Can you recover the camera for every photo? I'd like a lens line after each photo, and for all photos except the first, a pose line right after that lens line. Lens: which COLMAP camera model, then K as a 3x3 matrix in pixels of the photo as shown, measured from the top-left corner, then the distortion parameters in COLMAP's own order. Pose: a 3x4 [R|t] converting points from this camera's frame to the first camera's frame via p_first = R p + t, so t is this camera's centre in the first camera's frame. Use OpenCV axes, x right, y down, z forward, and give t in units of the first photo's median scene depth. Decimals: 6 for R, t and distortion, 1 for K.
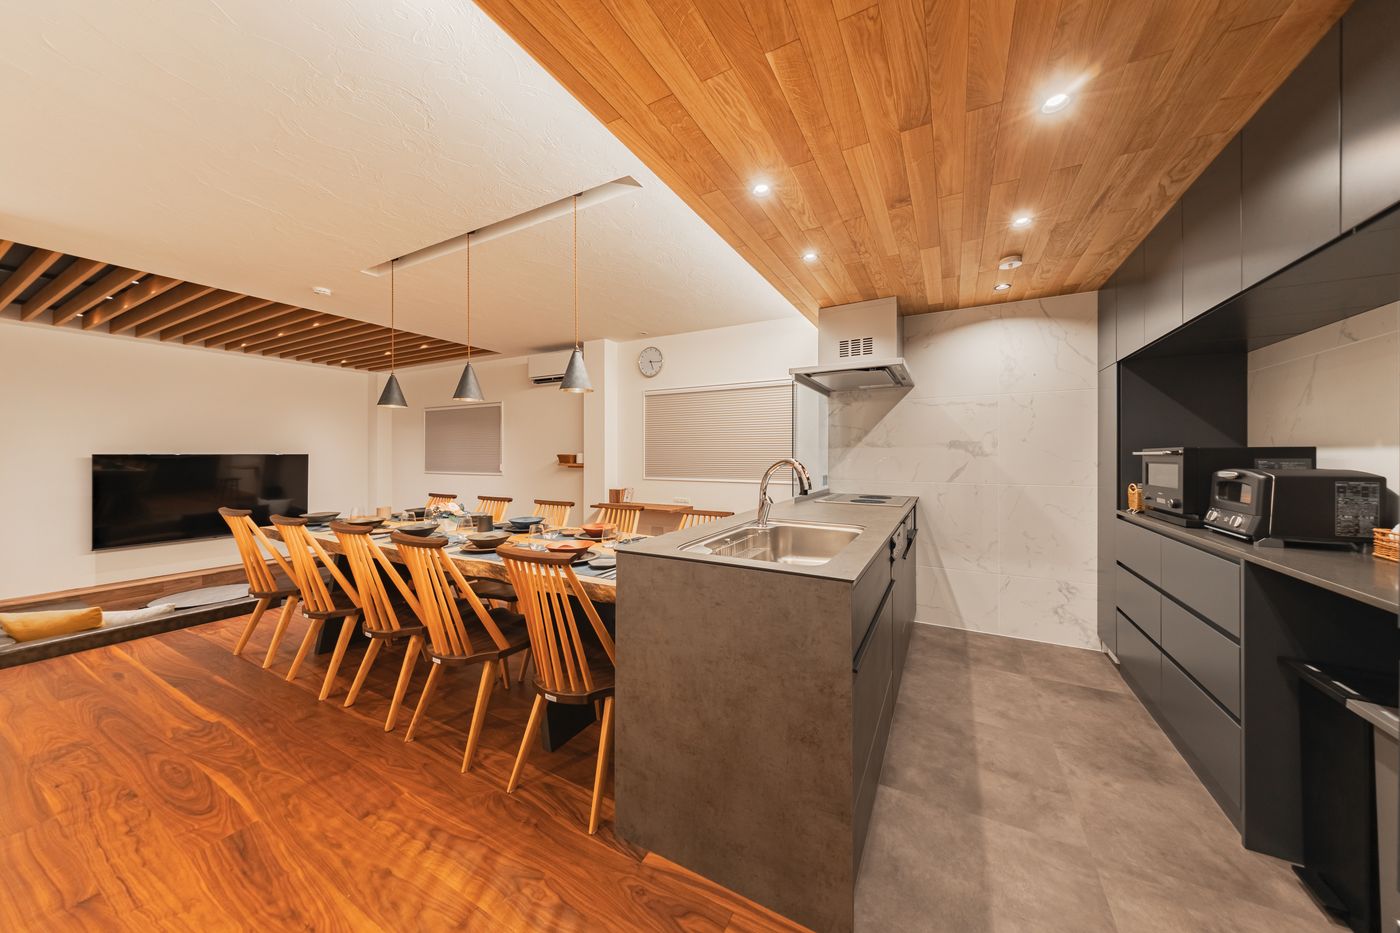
lens RADIAL K [[457.6, 0, 706.0], [0, 457.6, 455.3], [0, 0, 1]] dist [0.000781, 0.000111]
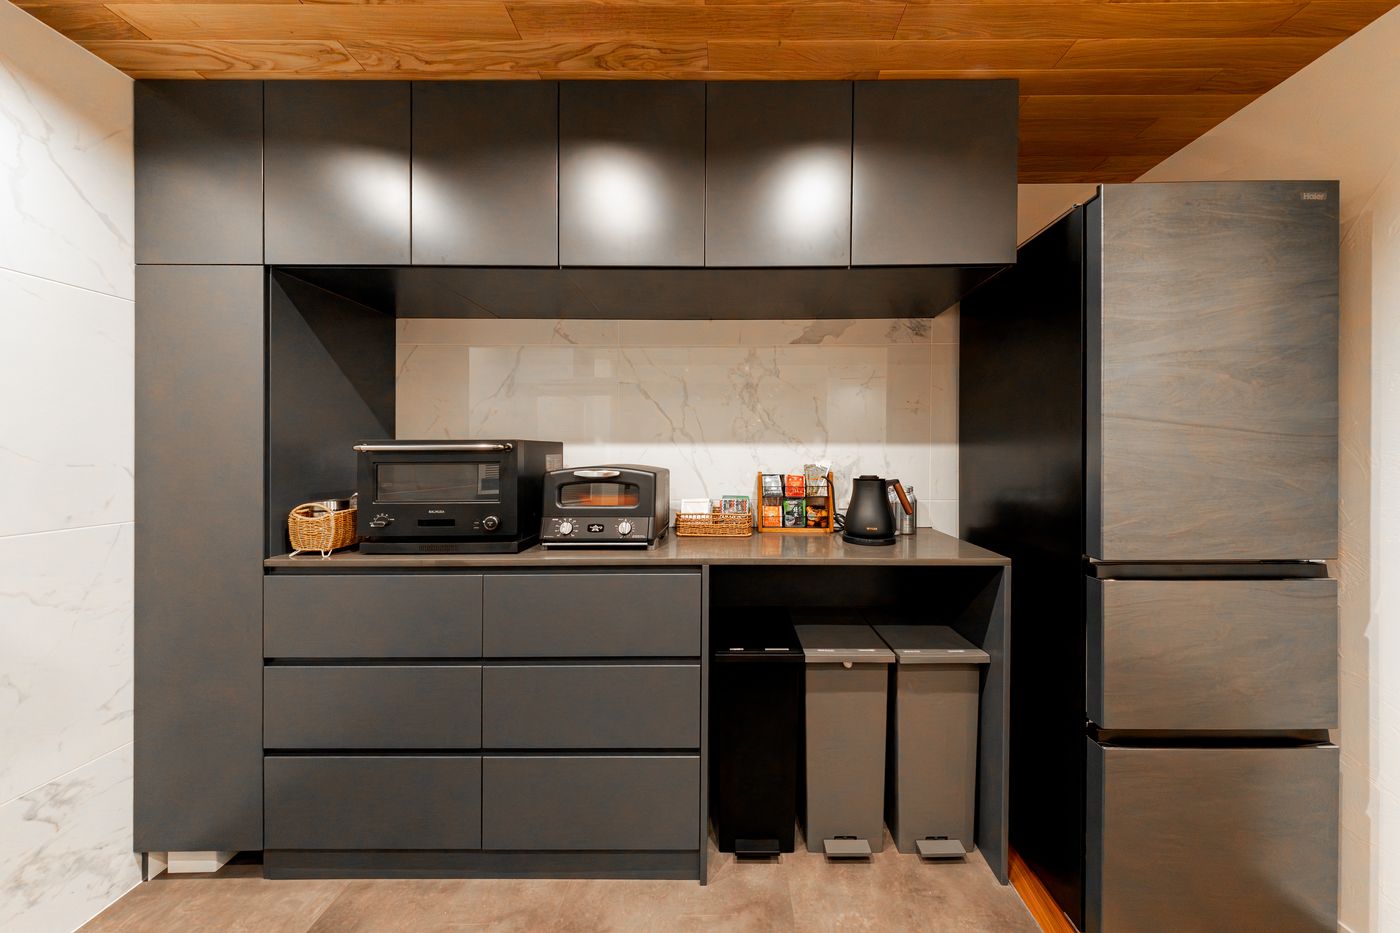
lens RADIAL K [[457.6, 0, 699.1], [0, 457.6, 460.9], [0, 0, 1]] dist [0.000781, 0.000111]
pose [[-0.477486, 0.000485, 0.878639, 0.198535], [0.005217, 0.999984, 0.002283, 0.011636], [-0.878624, 0.005674, -0.477481, 0.726964]]
